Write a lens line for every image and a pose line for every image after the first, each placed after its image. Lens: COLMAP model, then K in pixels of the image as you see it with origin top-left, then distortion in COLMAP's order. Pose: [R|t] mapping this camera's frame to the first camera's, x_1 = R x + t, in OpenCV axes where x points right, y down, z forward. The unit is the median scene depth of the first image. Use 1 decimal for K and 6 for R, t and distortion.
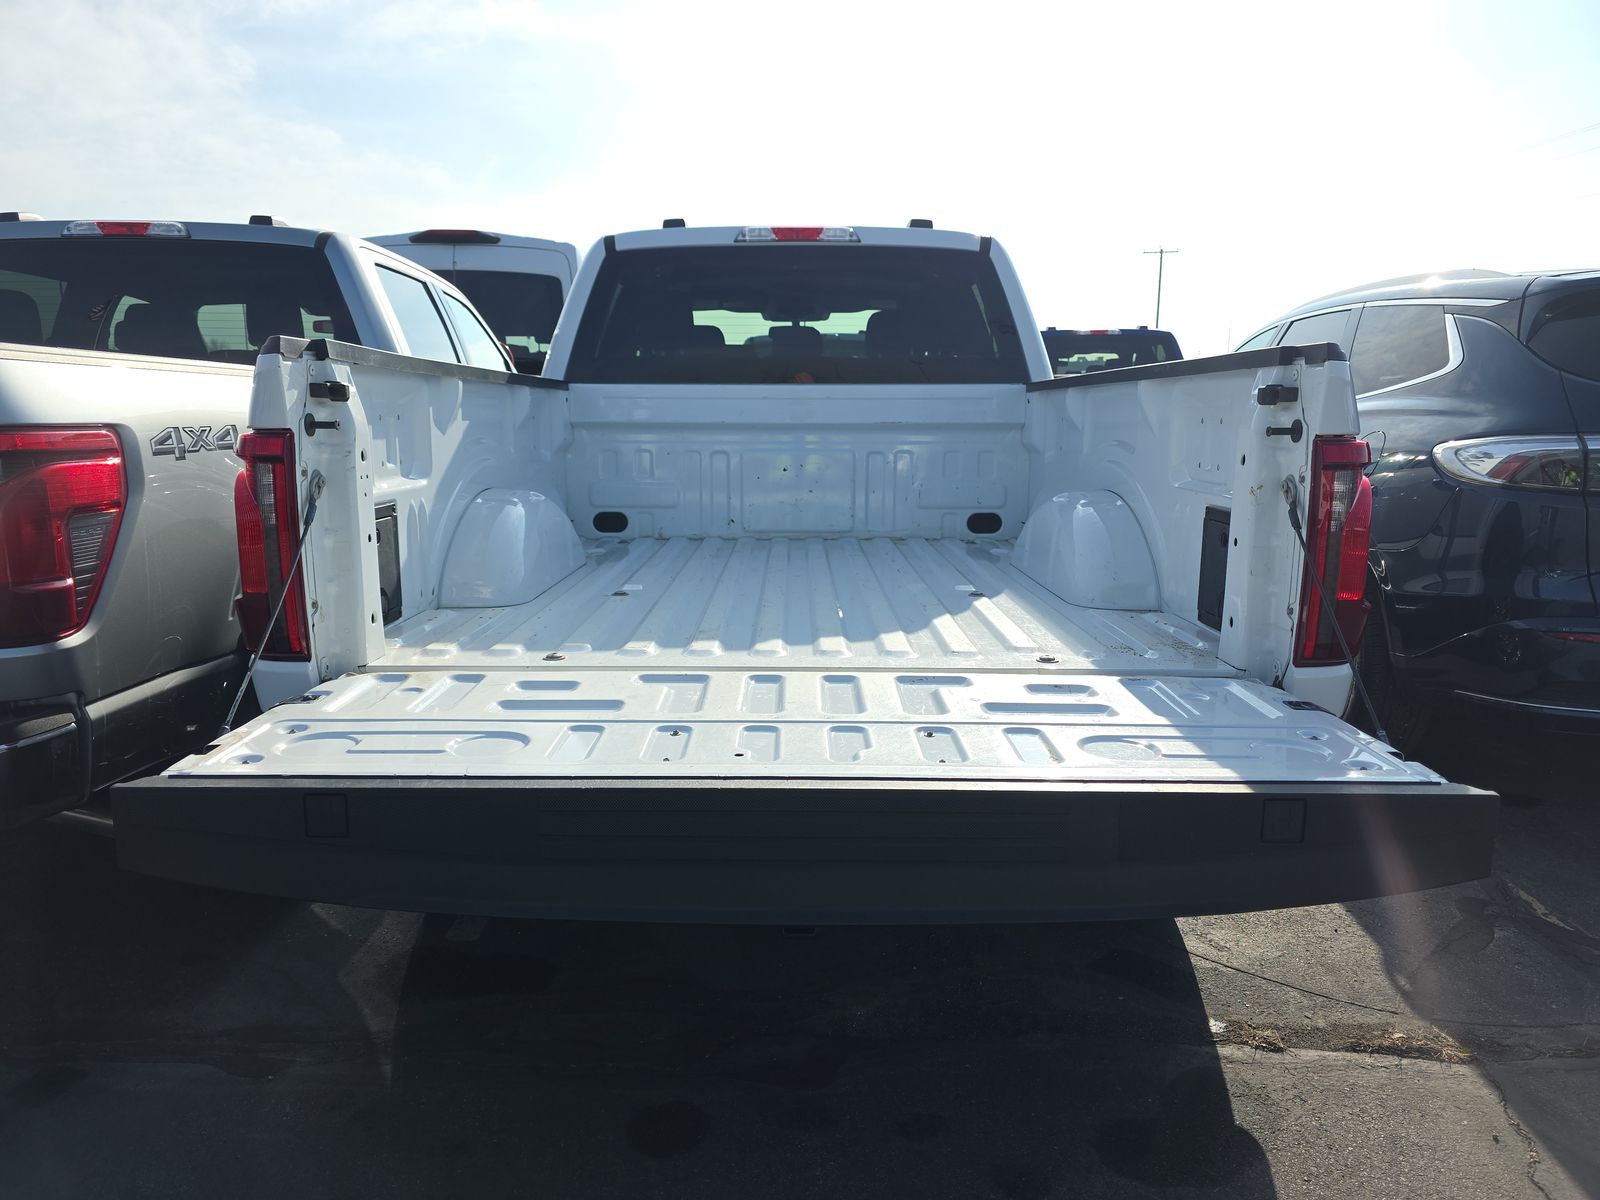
lens RADIAL K [[1082.6, 0, 790.9], [0, 1082.6, 601.3], [0, 0, 1]] dist [0.079545, -0.104448]
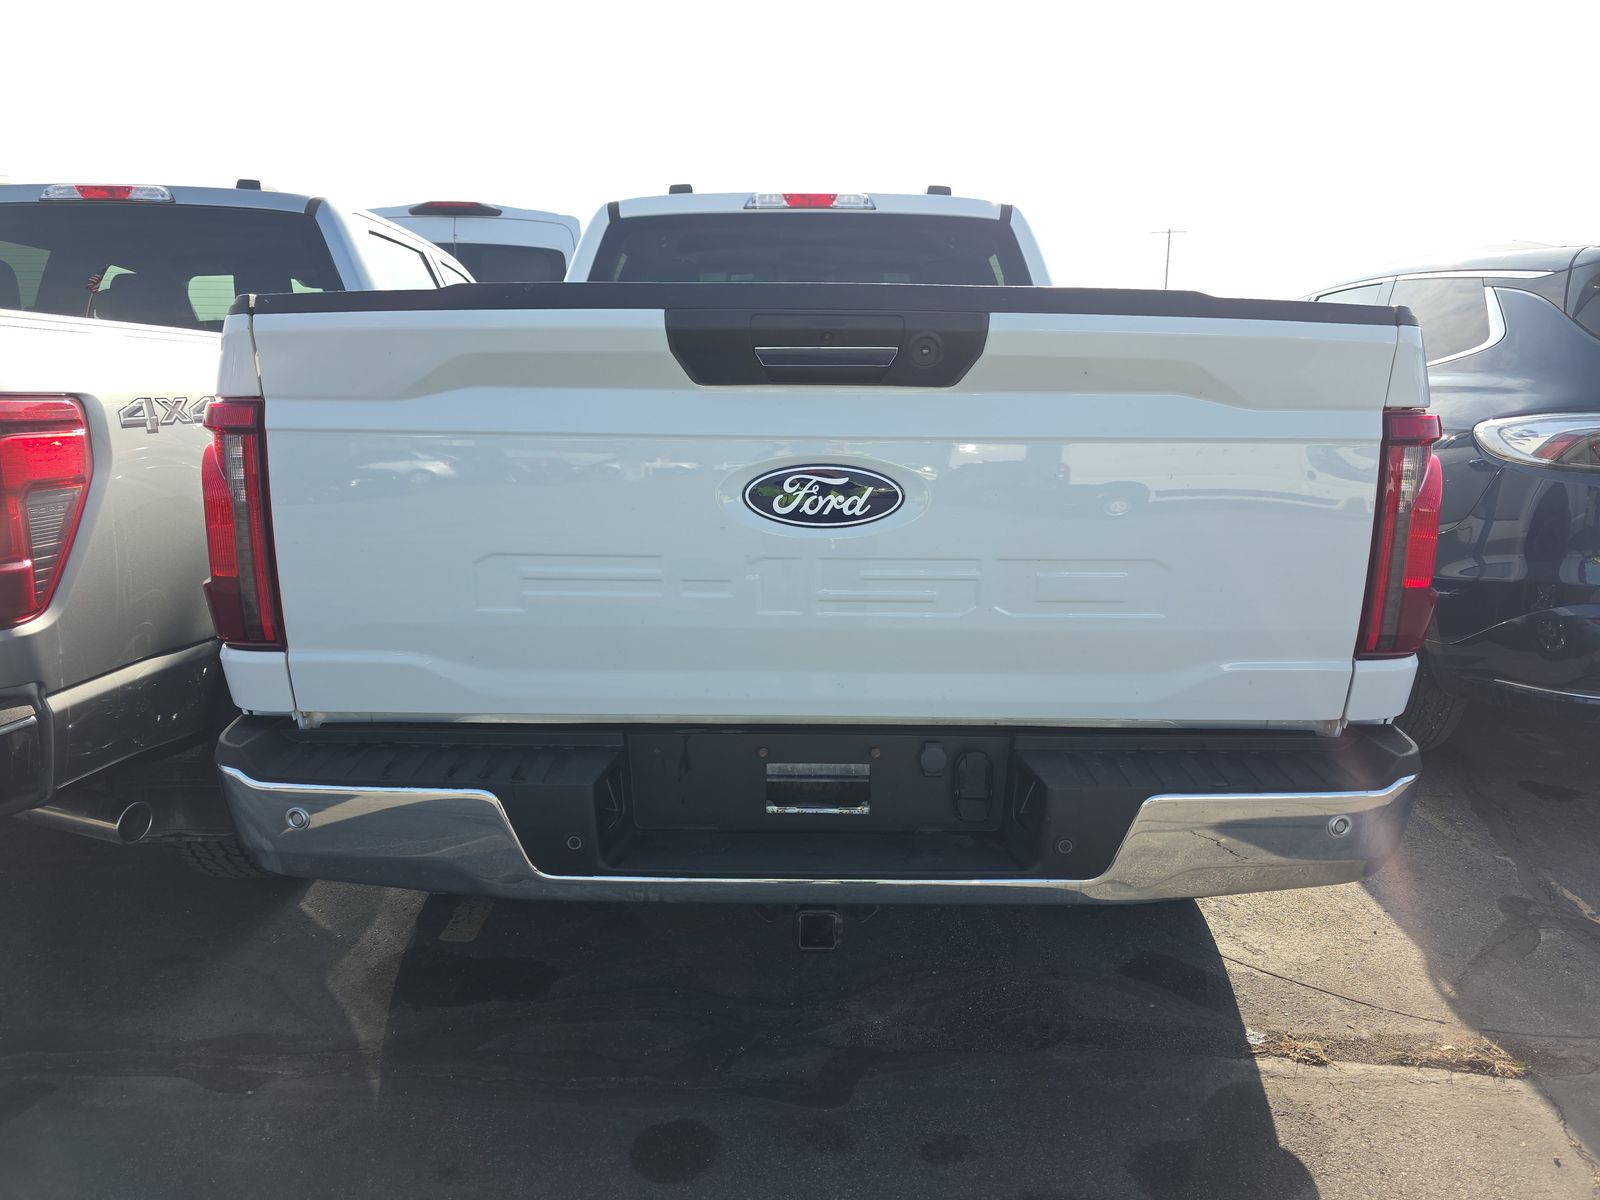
lens RADIAL K [[1084.5, 0, 800.1], [0, 1084.5, 596.9], [0, 0, 1]] dist [0.075818, -0.087735]
pose [[0.999990, 0.002728, 0.003565, -0.007485], [-0.002775, 0.999907, 0.013379, -0.003082], [-0.003528, -0.013388, 0.999904, 0.054237]]
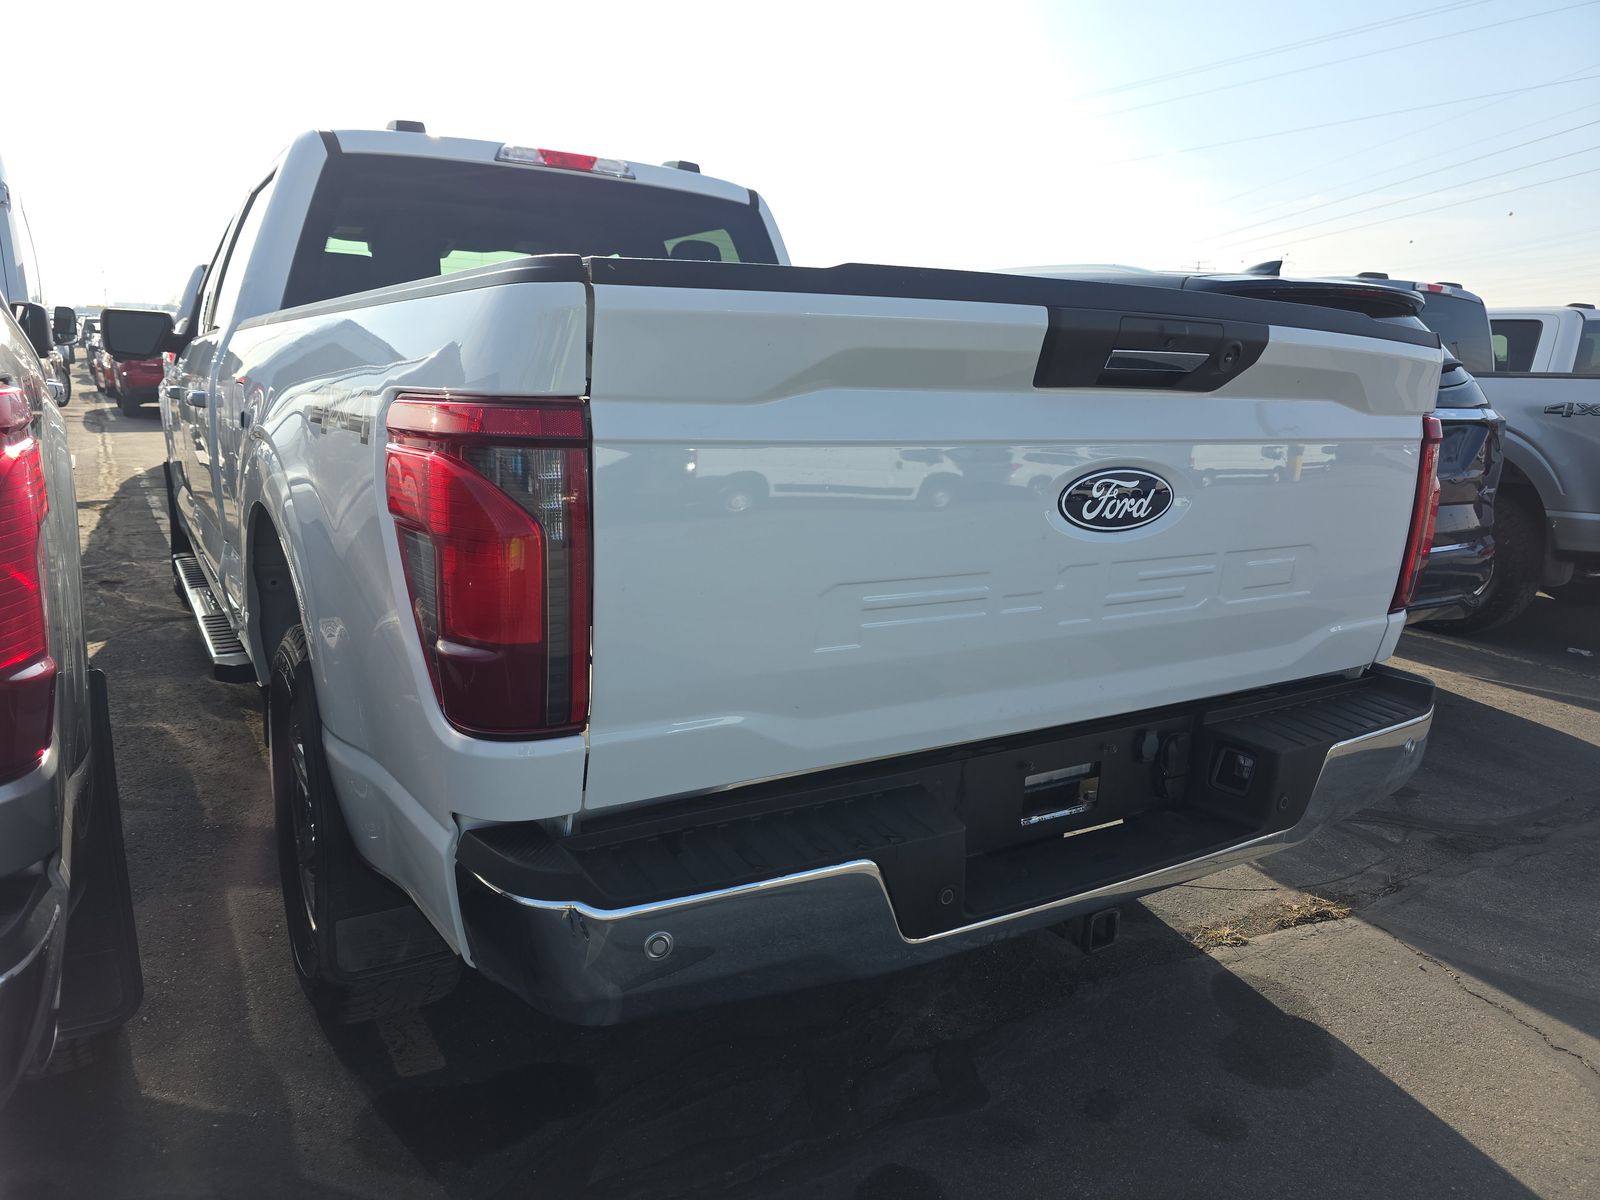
lens RADIAL K [[1098.4, 0, 805.5], [0, 1098.4, 604.4], [0, 0, 1]] dist [0.001544, -0.005190]
pose [[0.842528, -0.083970, 0.532067, -0.482125], [0.062313, 0.996337, 0.058568, -0.040955], [-0.535036, -0.016190, 0.844674, 0.242565]]
